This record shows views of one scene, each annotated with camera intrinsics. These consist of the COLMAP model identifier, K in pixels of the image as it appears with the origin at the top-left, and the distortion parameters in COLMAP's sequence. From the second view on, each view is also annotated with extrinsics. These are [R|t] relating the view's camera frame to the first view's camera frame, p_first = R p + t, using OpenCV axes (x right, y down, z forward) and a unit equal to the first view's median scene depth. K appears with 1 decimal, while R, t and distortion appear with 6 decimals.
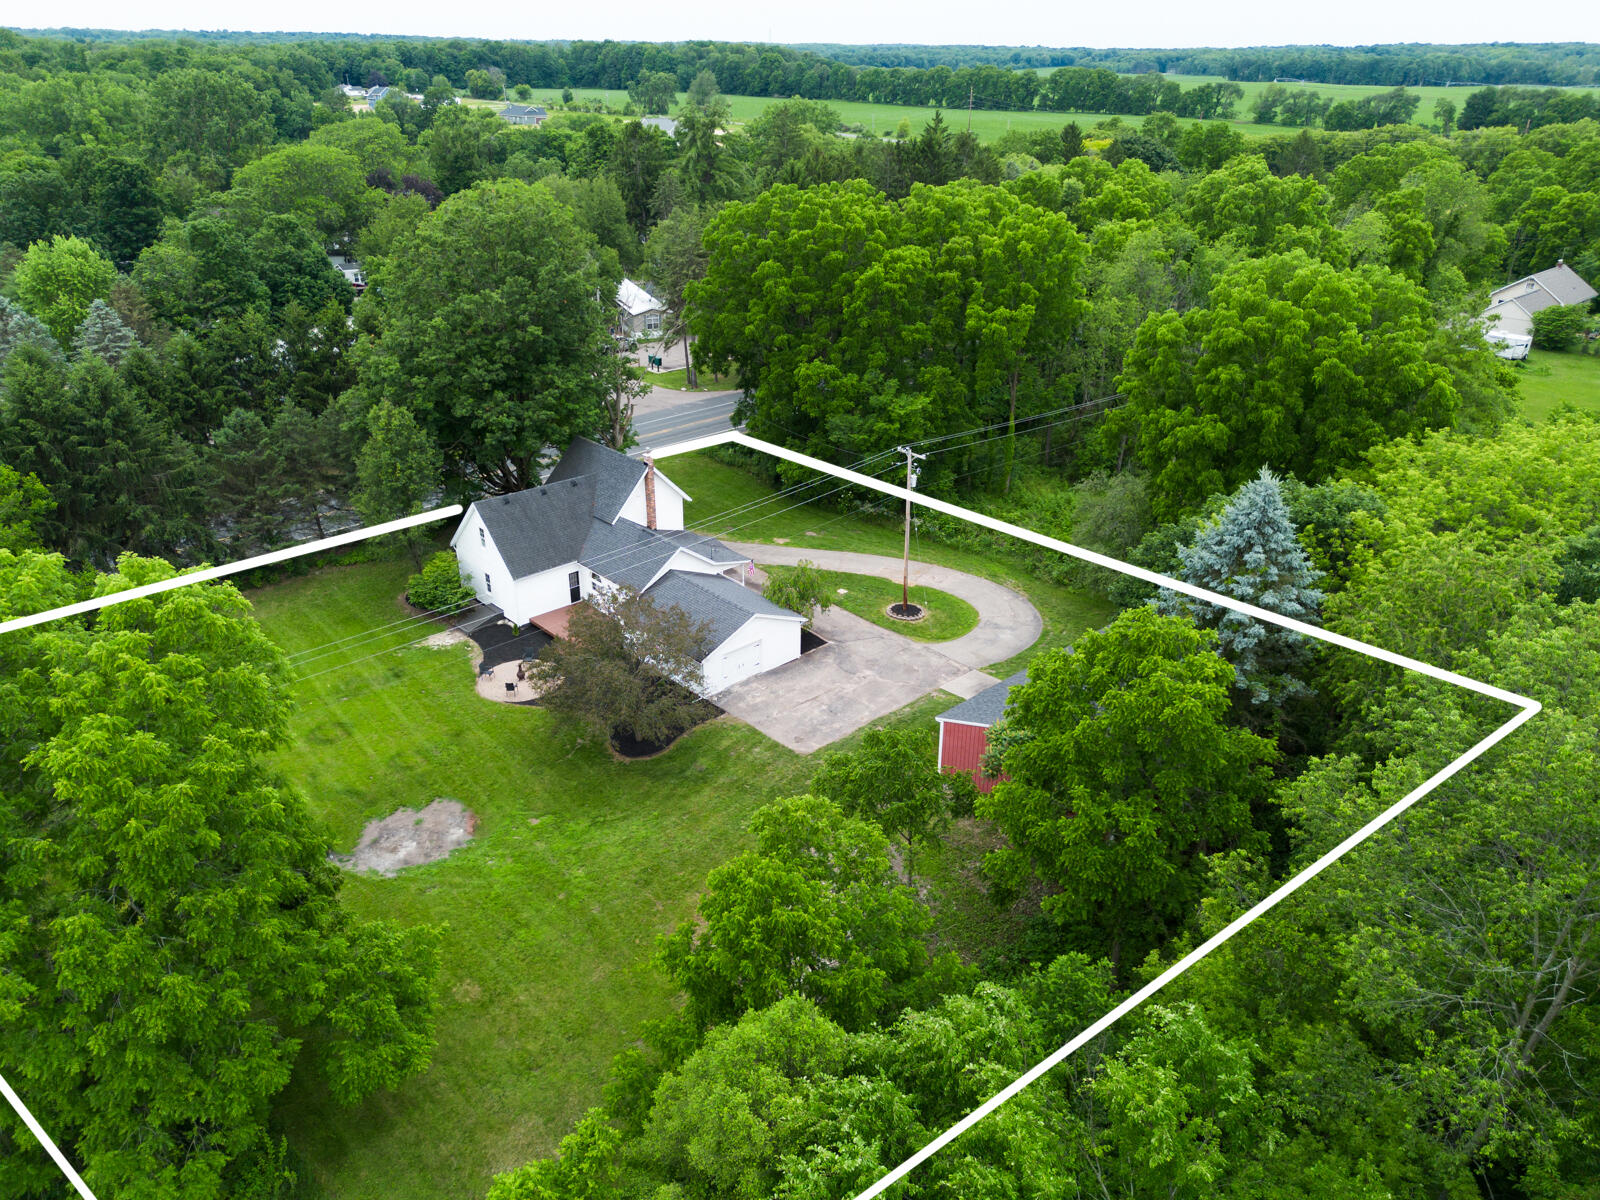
lens RADIAL K [[1124.5, 0, 803.5], [0, 1124.5, 597.1], [0, 0, 1]] dist [0.062398, -0.051016]
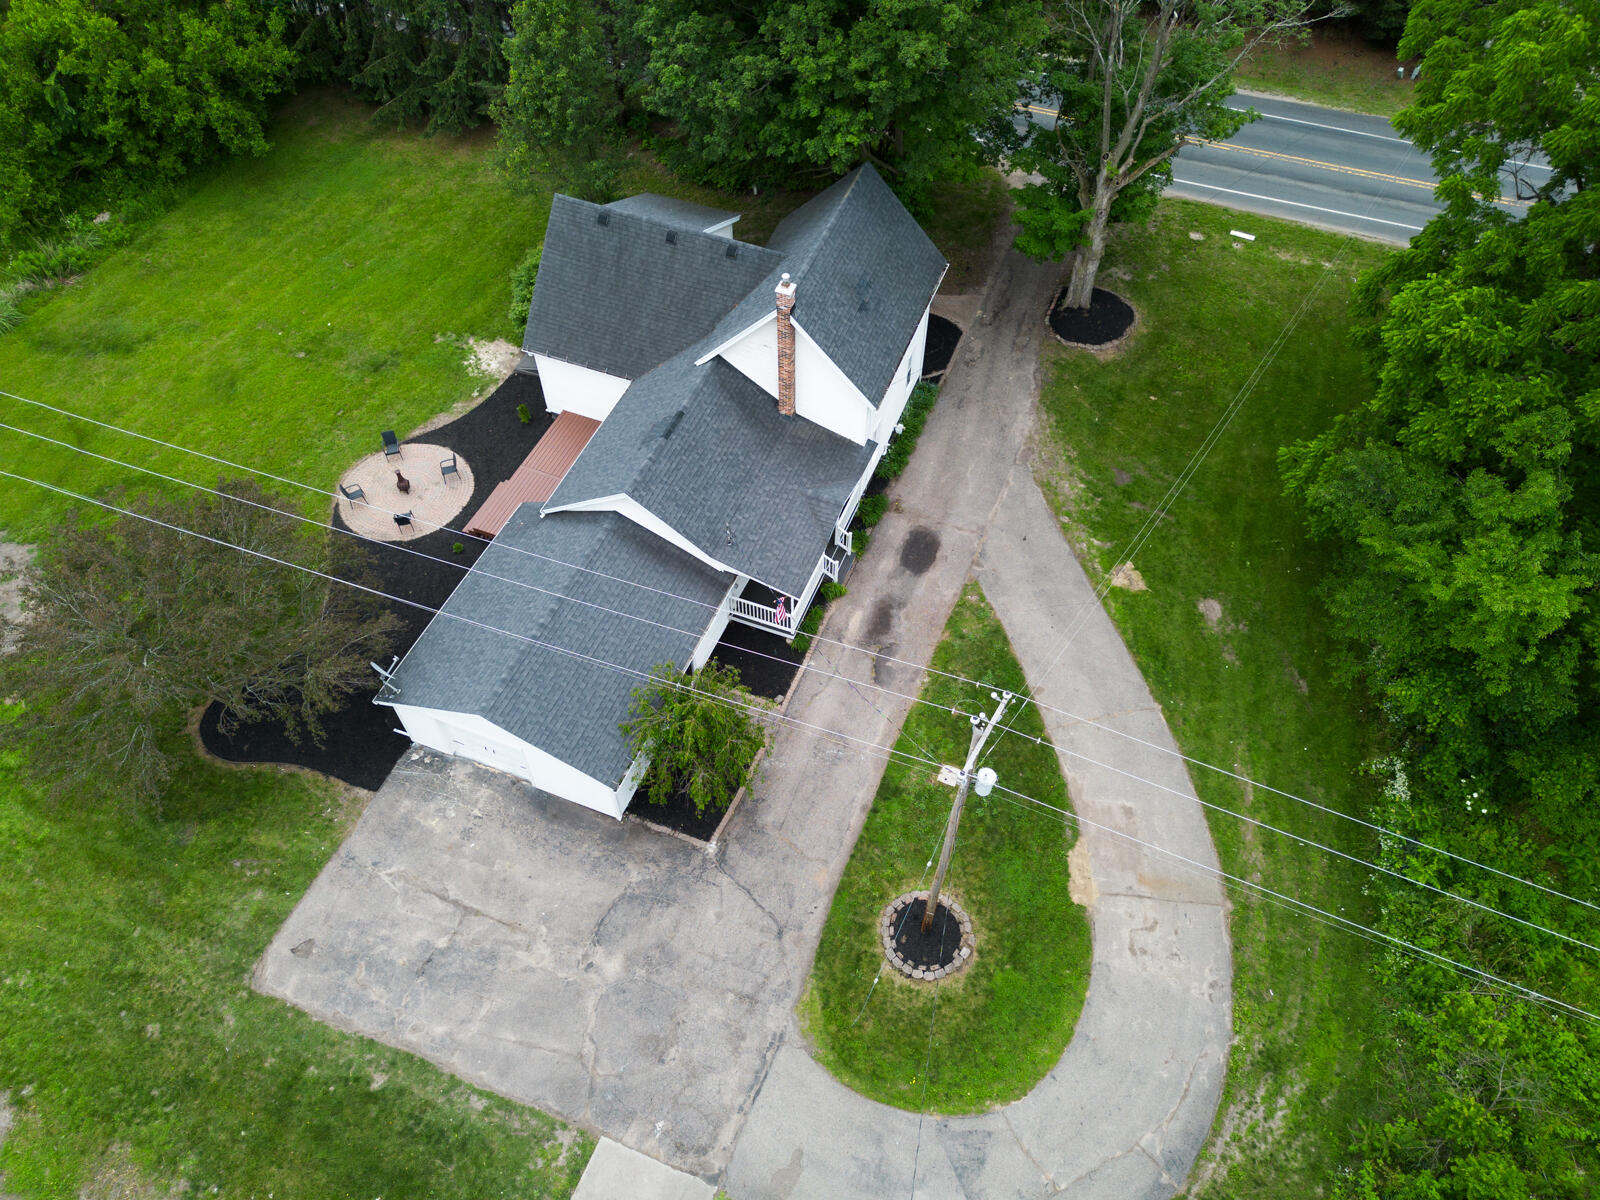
lens RADIAL K [[1124.5, 0, 803.5], [0, 1124.5, 597.1], [0, 0, 1]] dist [0.062398, -0.051016]
pose [[0.423950, 0.720312, -0.549014, 0.193101], [-0.383315, 0.691922, 0.611812, -0.289655], [0.820570, -0.048933, 0.569447, 0.641909]]
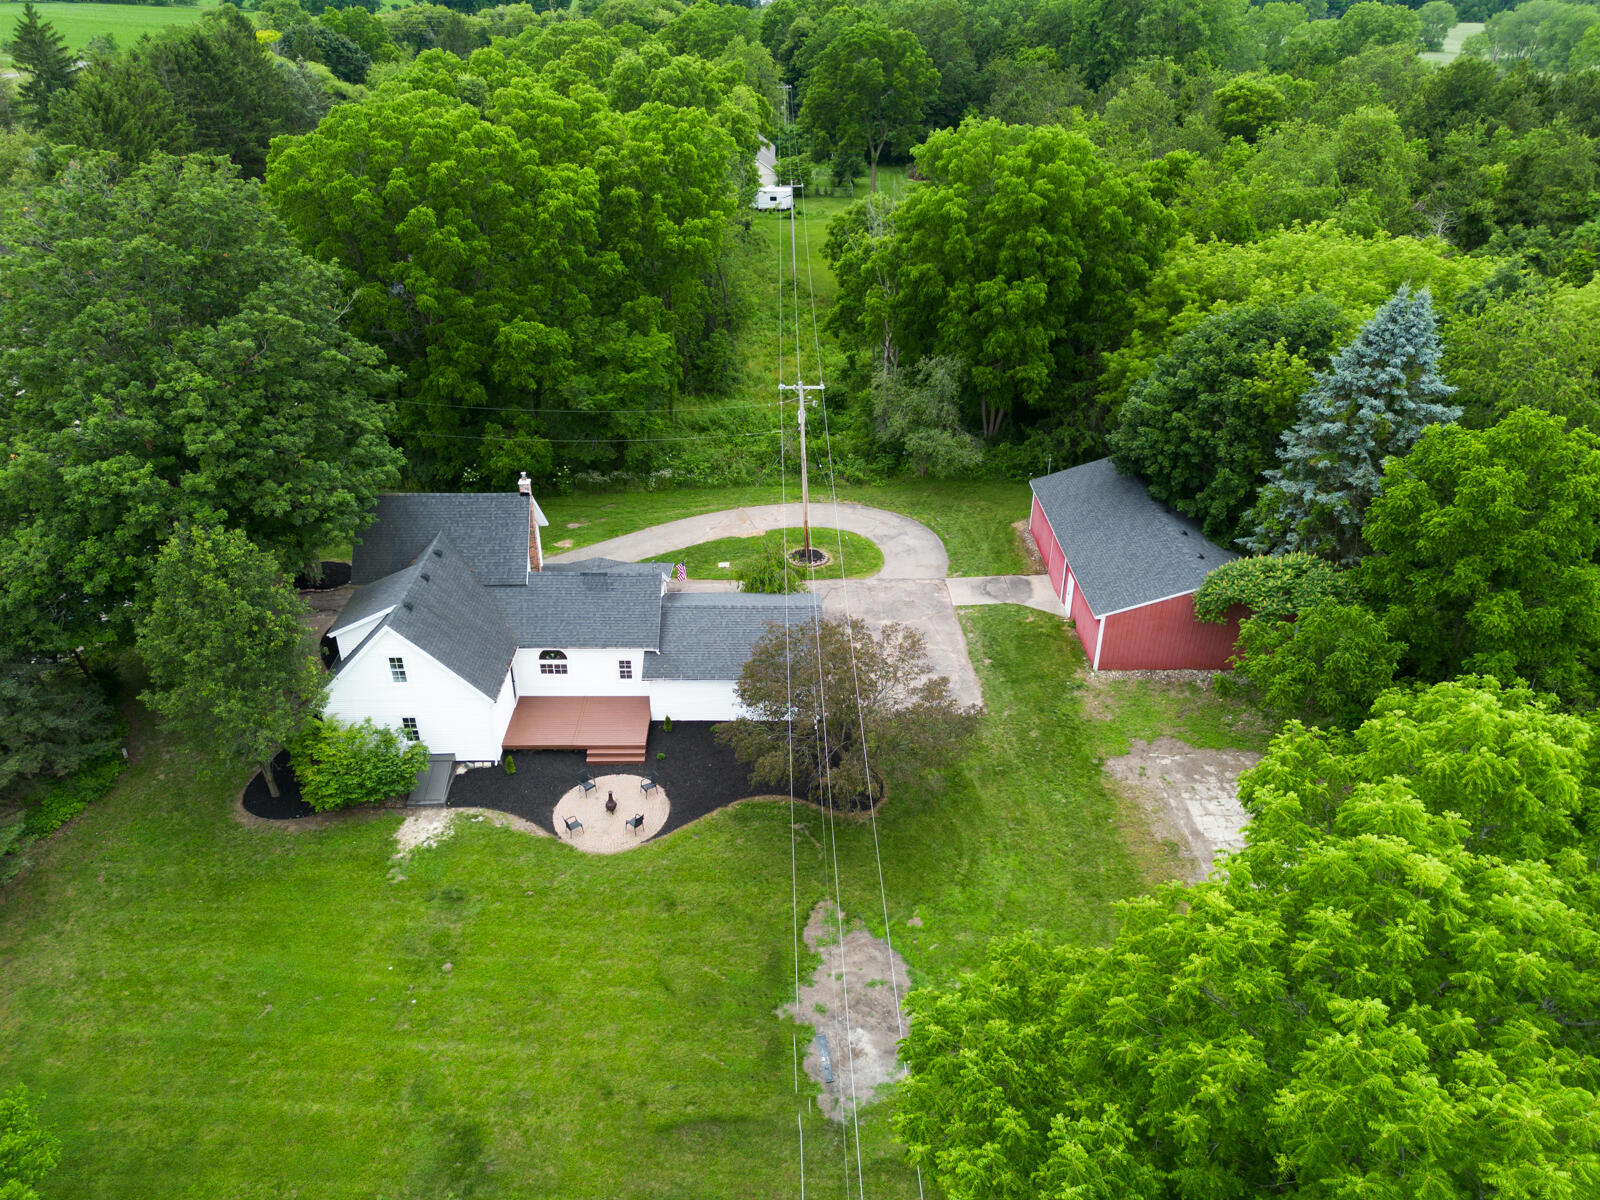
lens RADIAL K [[1127.8, 0, 805.3], [0, 1127.8, 594.4], [0, 0, 1]] dist [0.037429, -0.011663]
pose [[0.668414, -0.372021, 0.644067, -0.463072], [0.320270, 0.925495, 0.202201, -0.131340], [-0.671305, 0.071122, 0.737761, 0.284108]]
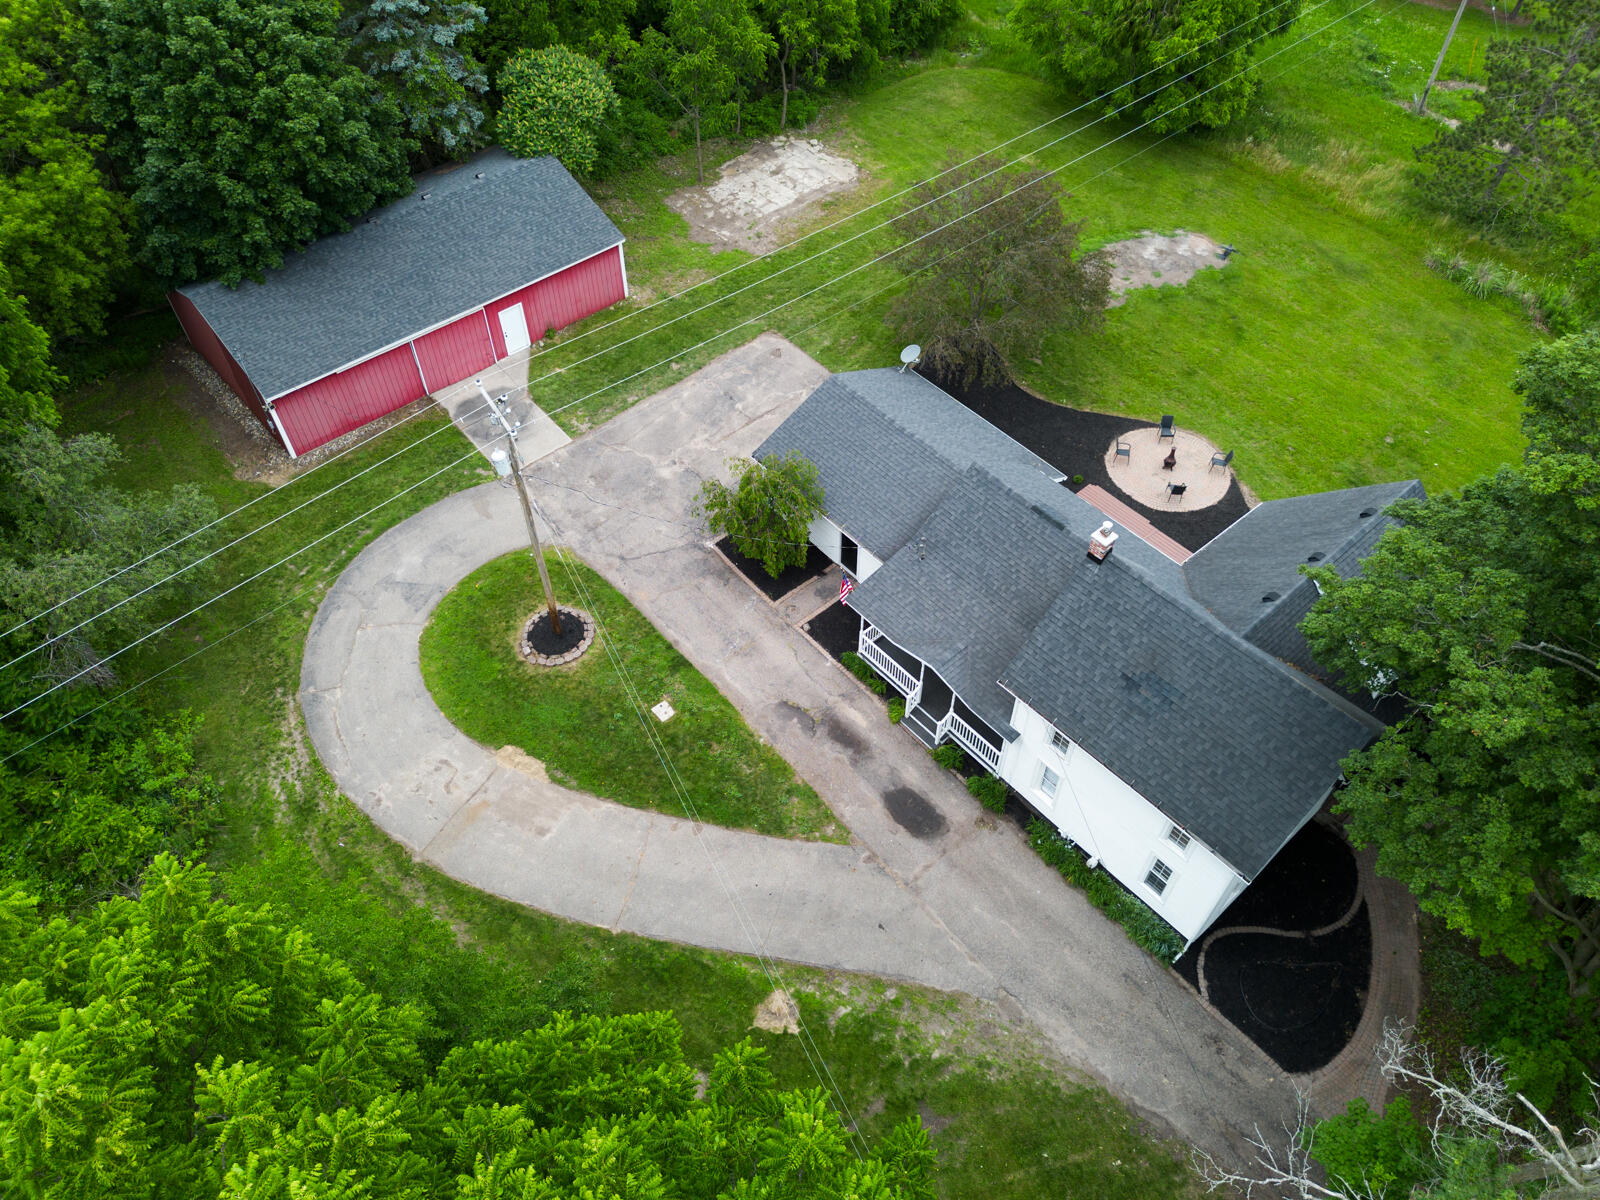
lens RADIAL K [[1124.5, 0, 803.5], [0, 1124.5, 597.1], [0, 0, 1]] dist [0.062398, -0.051016]
pose [[-0.999321, -0.036056, 0.007588, -0.026722], [-0.001744, 0.251988, 0.967729, -0.457774], [-0.036805, 0.967058, -0.251880, 0.993035]]
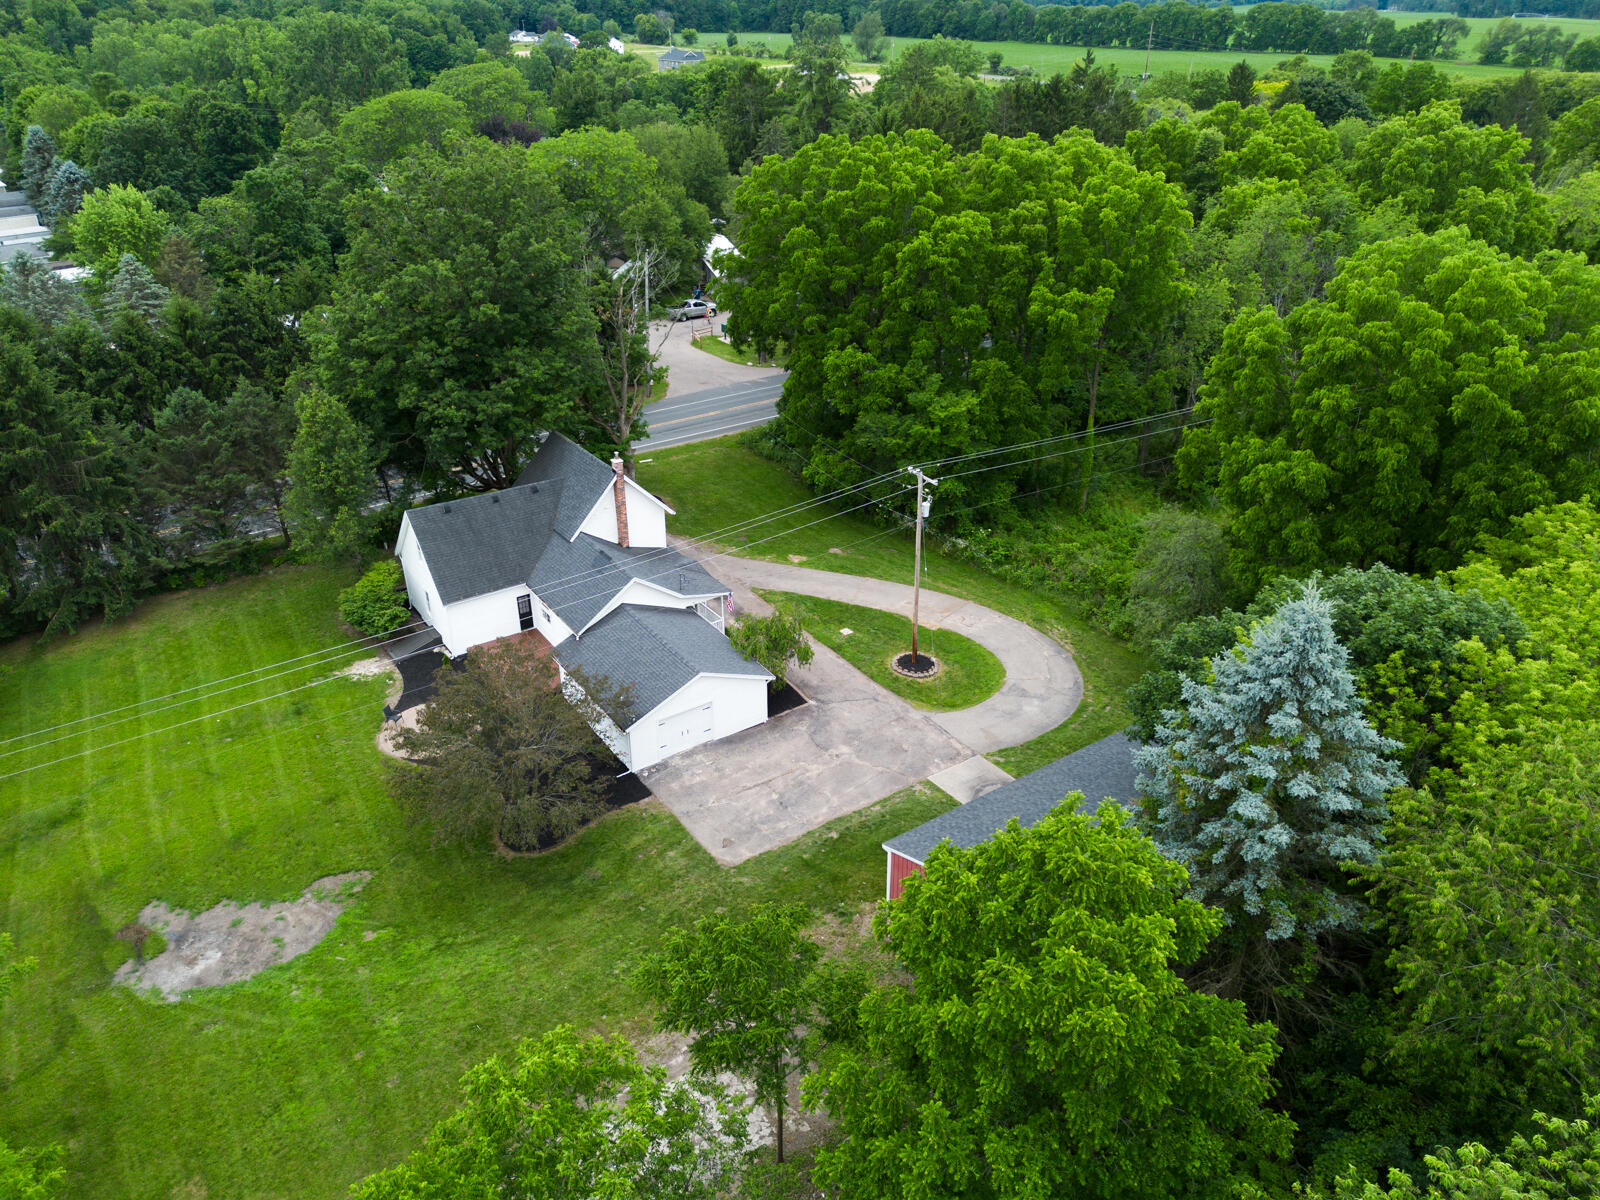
lens RADIAL K [[1127.8, 0, 805.3], [0, 1127.8, 594.4], [0, 0, 1]] dist [0.037429, -0.011663]
pose [[0.989537, 0.059217, -0.131564, 0.103918], [-0.054103, 0.997647, 0.042118, -0.061237], [0.133748, -0.034559, 0.990413, 0.158429]]
